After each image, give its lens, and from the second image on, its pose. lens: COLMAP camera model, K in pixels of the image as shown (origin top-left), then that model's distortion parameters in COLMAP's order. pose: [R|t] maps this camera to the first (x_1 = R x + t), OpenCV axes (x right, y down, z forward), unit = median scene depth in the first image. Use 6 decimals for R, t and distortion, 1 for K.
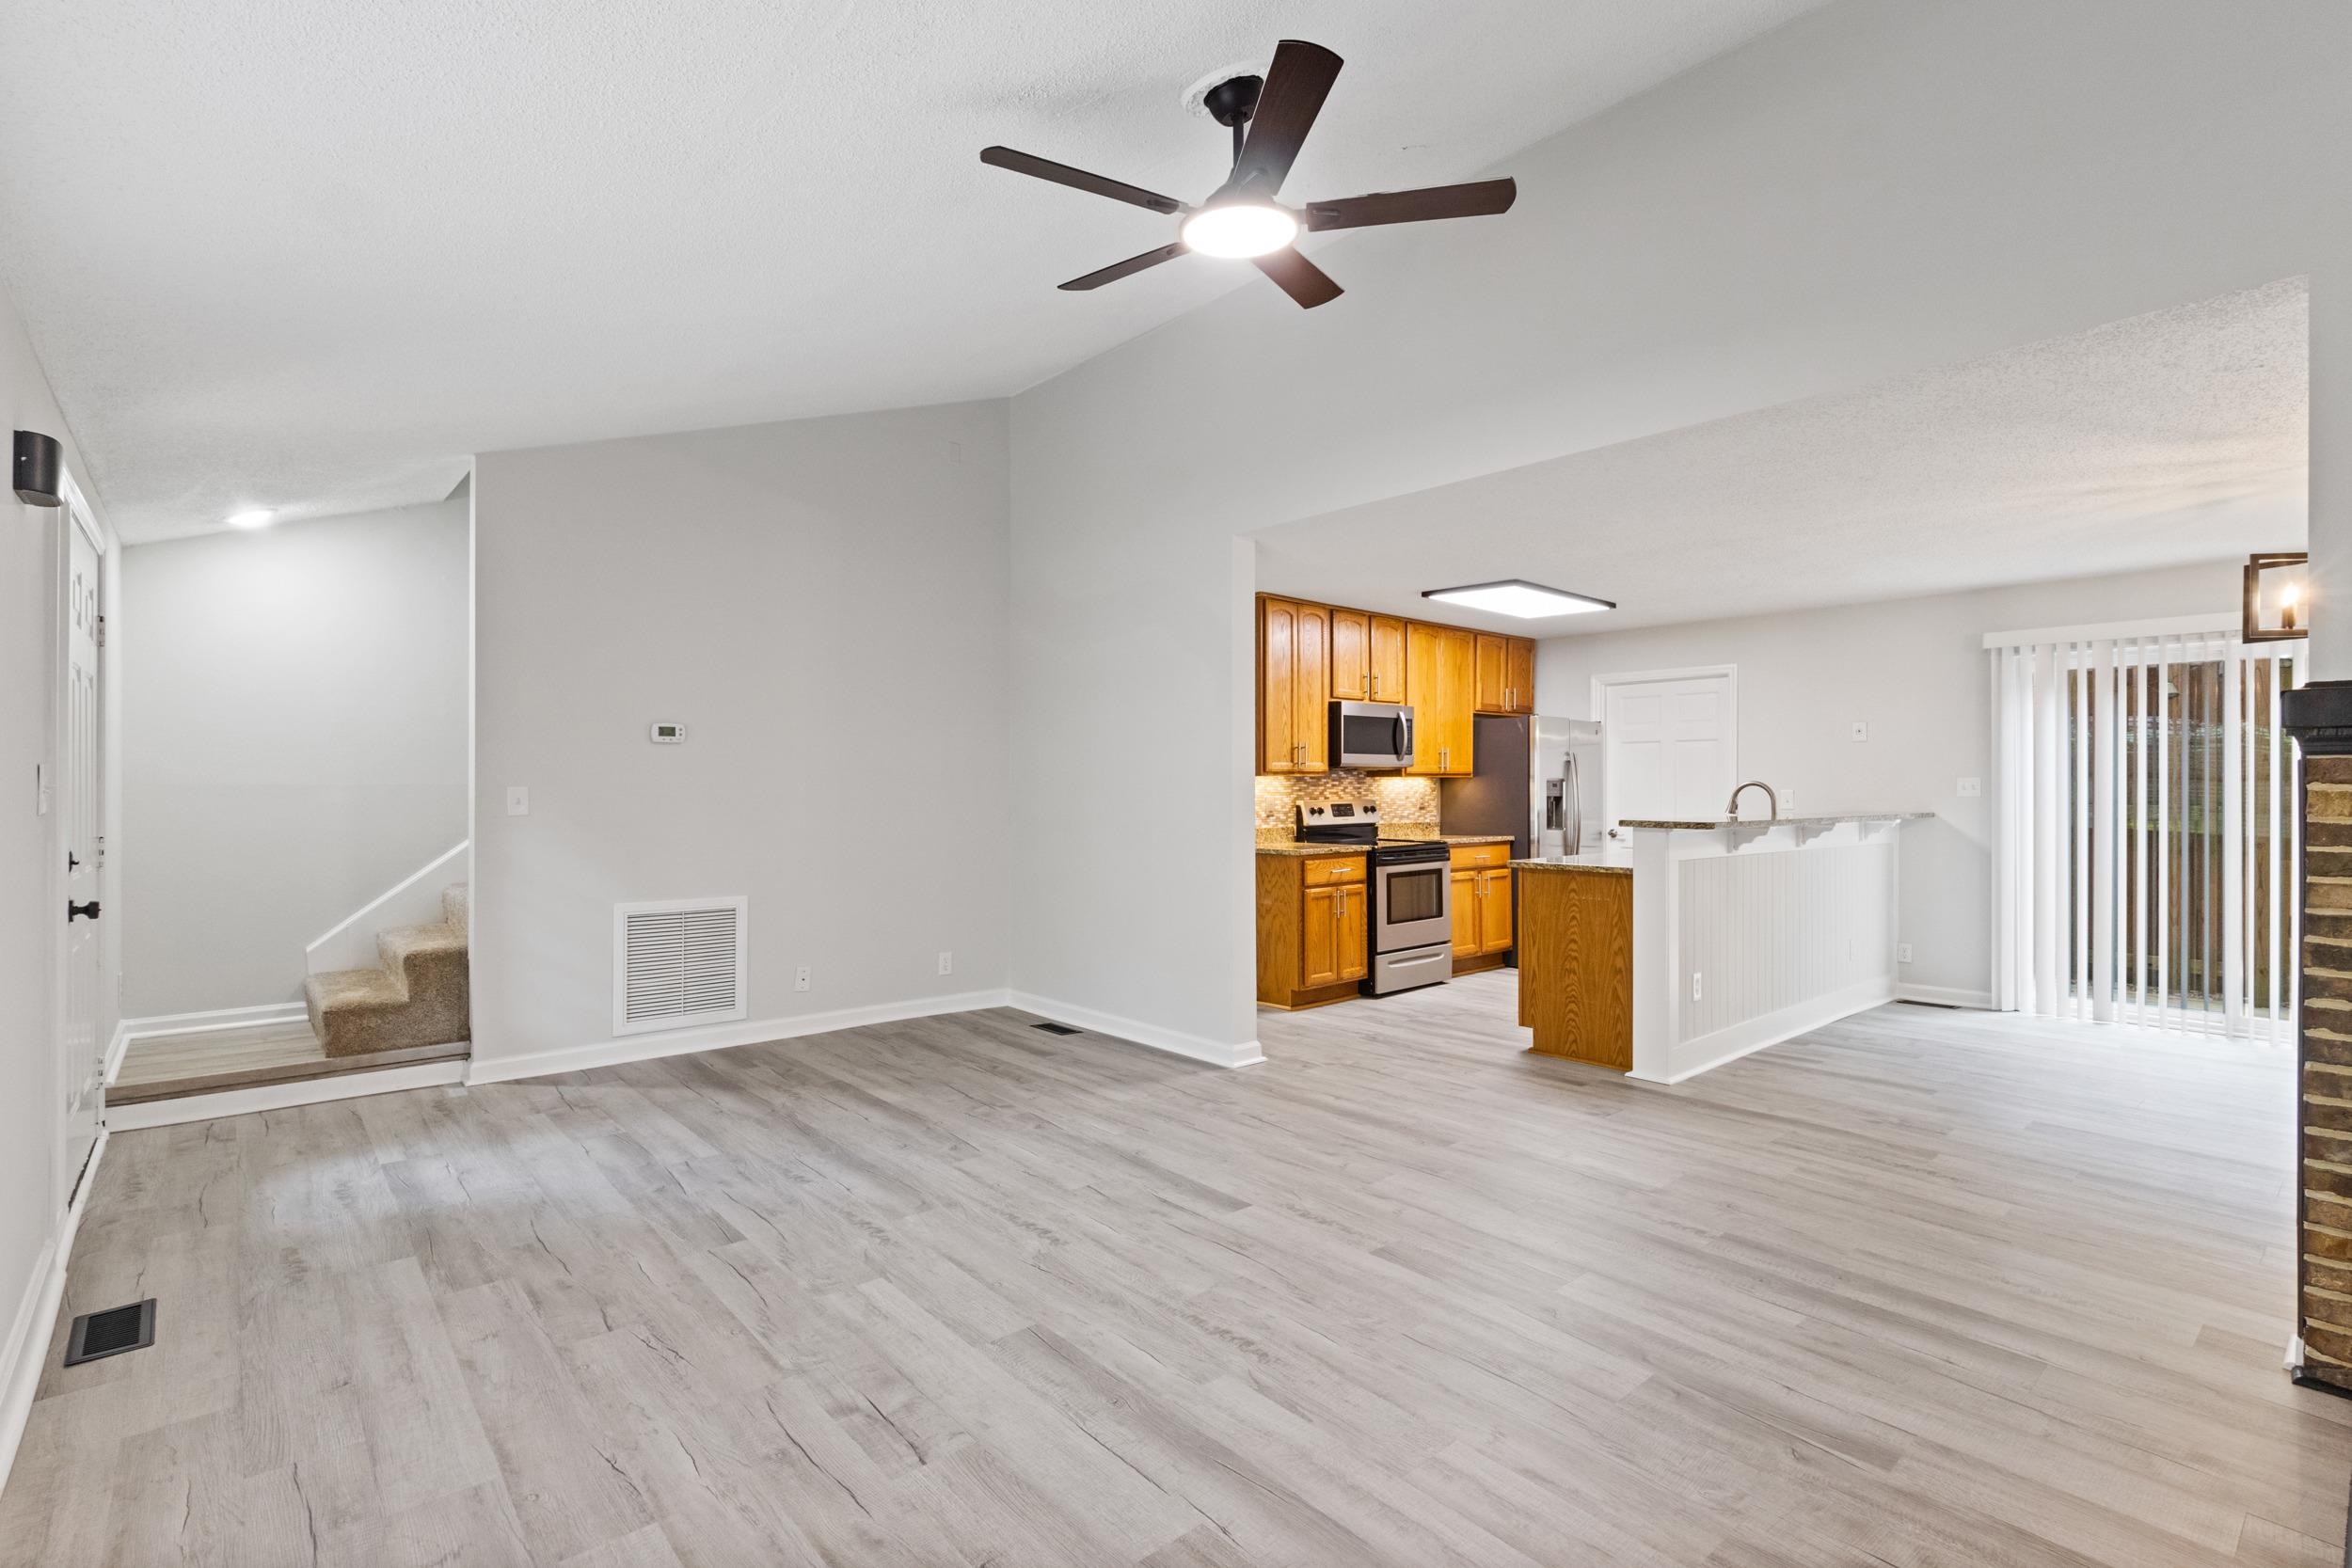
lens RADIAL K [[1097.3, 0, 1168.9], [0, 1097.3, 781.6], [0, 0, 1]] dist [0.009688, 0.000557]
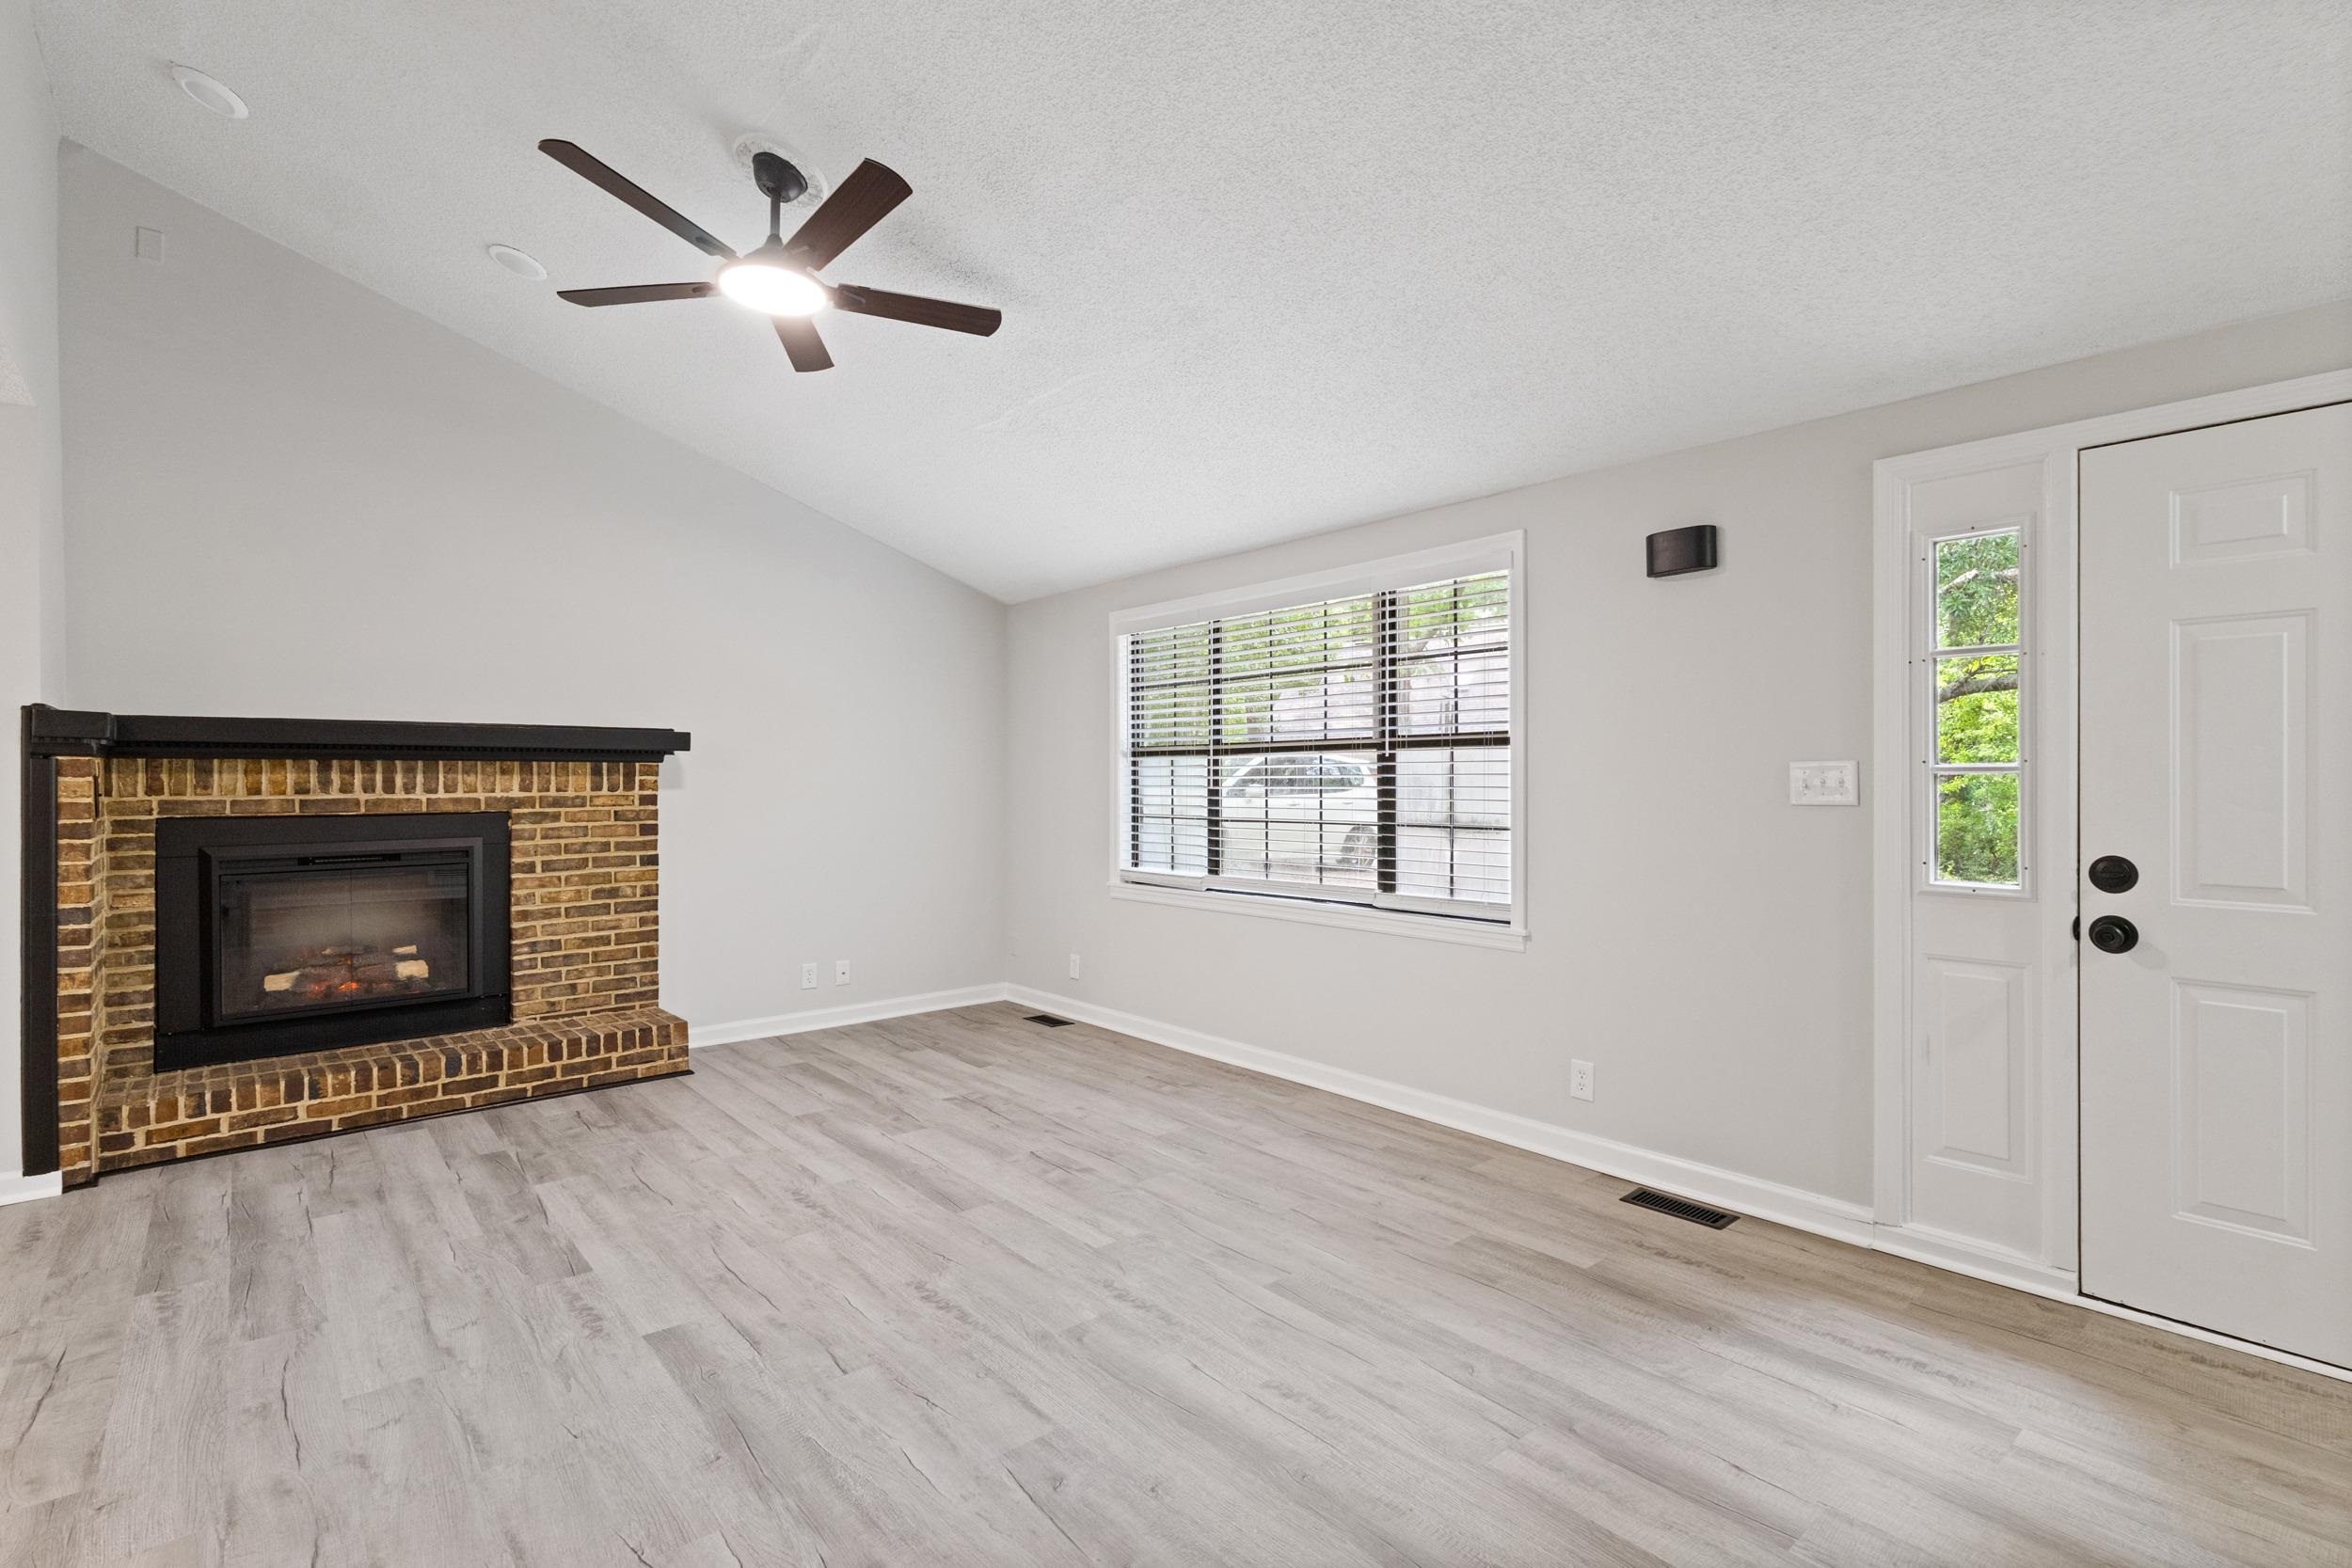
lens RADIAL K [[1085.6, 0, 1163.8], [0, 1085.6, 783.4], [0, 0, 1]] dist [0.003999, -0.000026]
pose [[-0.999902, -0.002402, 0.013806, -0.204904], [-0.002375, 0.999995, 0.002008, 0.003462], [-0.013811, 0.001975, -0.999903, 1.229042]]
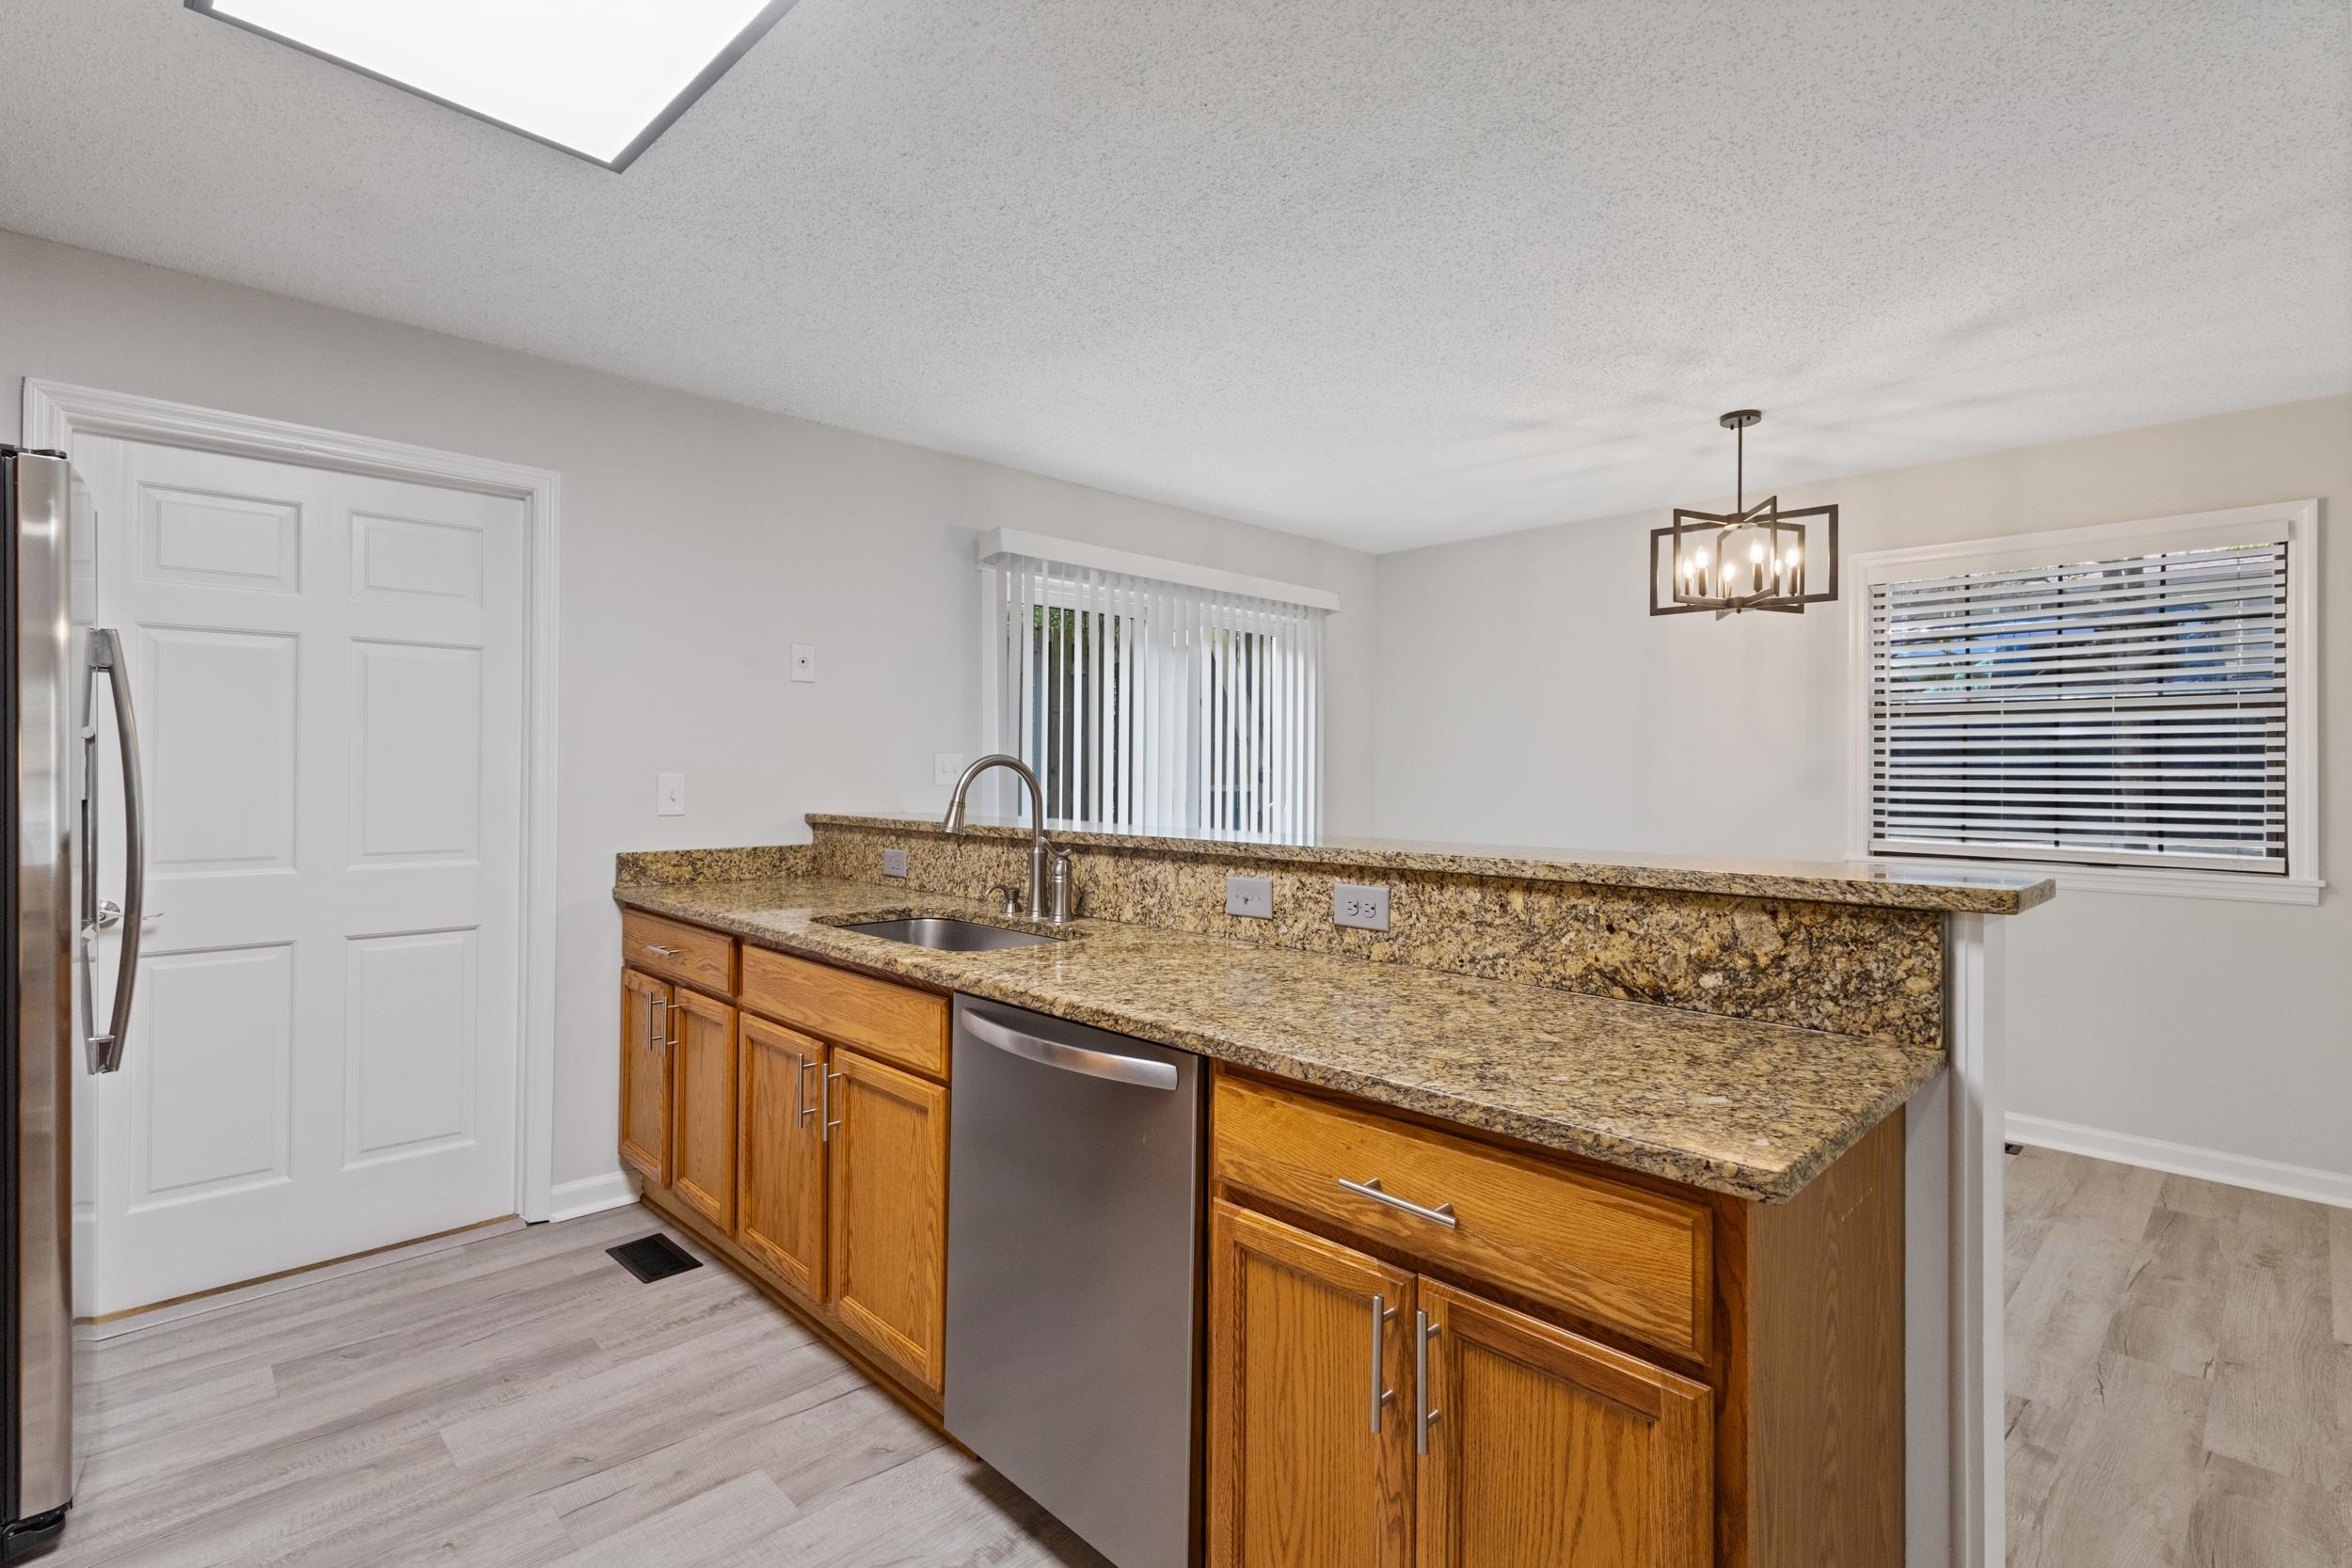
lens RADIAL K [[1084.7, 0, 1166.4], [0, 1084.7, 763.9], [0, 0, 1]] dist [0.000599, 0.000793]
pose [[-0.050947, 0.005470, 0.998686, 0.147587], [-0.009878, 0.999933, -0.005981, 0.006713], [-0.998653, -0.010170, -0.050890, 1.251160]]
